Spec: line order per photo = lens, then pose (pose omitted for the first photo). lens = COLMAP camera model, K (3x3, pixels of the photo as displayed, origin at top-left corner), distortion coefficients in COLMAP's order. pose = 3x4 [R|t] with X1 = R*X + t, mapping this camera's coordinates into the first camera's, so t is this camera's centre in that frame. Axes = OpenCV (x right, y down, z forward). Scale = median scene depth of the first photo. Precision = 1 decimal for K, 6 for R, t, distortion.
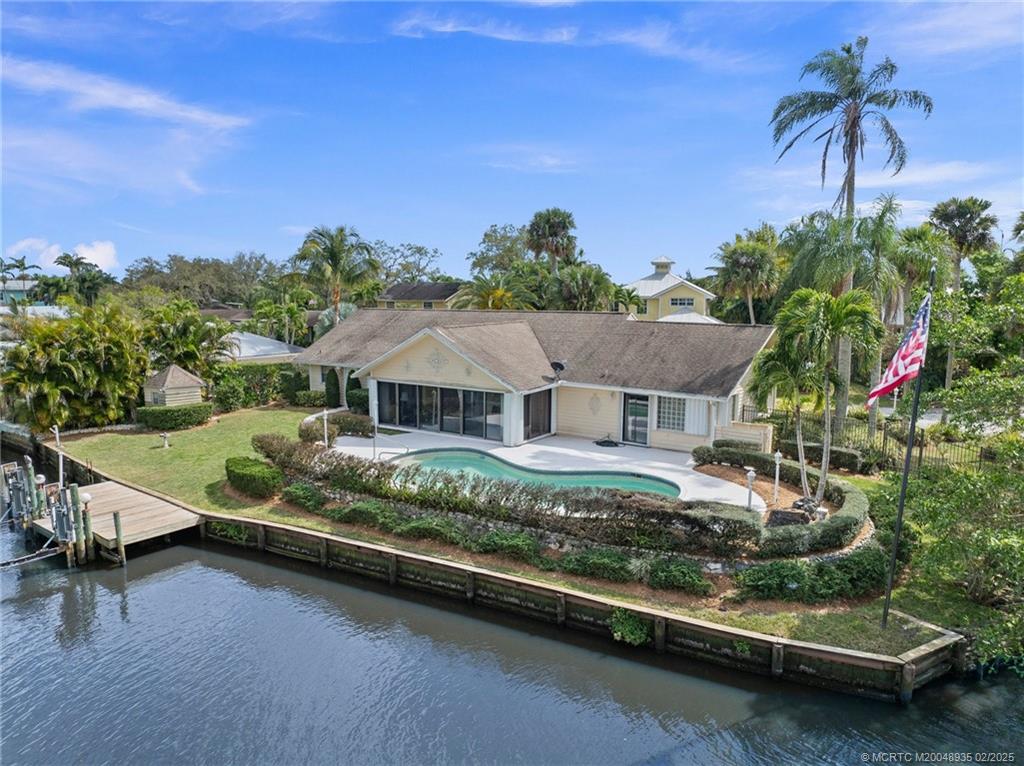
lens RADIAL K [[713.1, 0, 512.3], [0, 713.1, 395.3], [0, 0, 1]] dist [-0.036769, -0.002605]
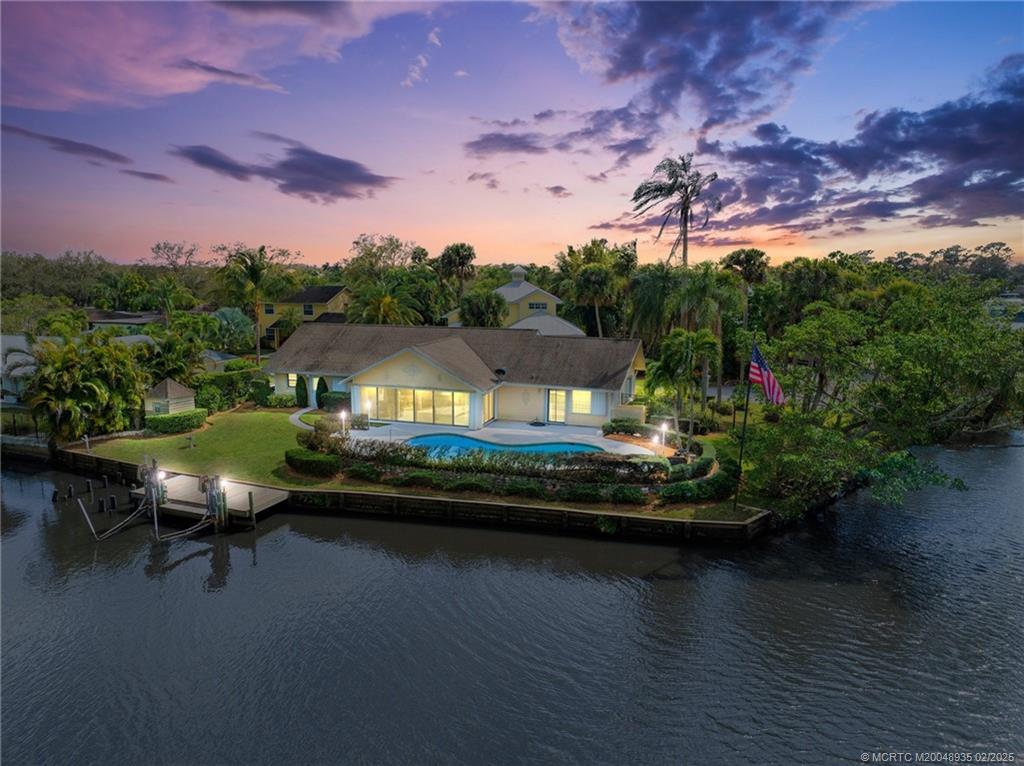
lens RADIAL K [[713.1, 0, 512.3], [0, 713.1, 395.3], [0, 0, 1]] dist [-0.036769, -0.002605]
pose [[0.961463, -0.044643, 0.271286, -0.391211], [0.037070, 0.998768, 0.032981, -0.052095], [-0.272425, -0.021653, 0.961933, -0.482978]]
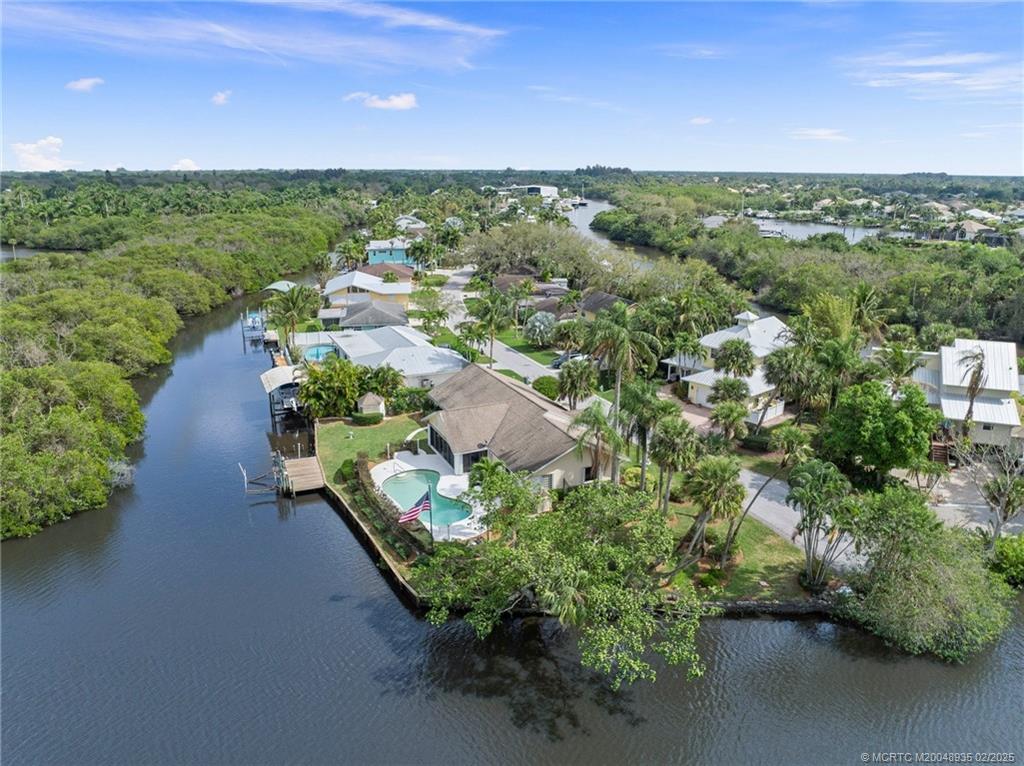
lens RADIAL K [[713.1, 0, 512.3], [0, 713.1, 395.3], [0, 0, 1]] dist [-0.036769, -0.002605]
pose [[0.852576, 0.159637, -0.497624, 1.476188], [-0.077715, 0.980344, 0.181345, -0.715218], [0.516792, -0.115938, 0.848224, -0.897123]]
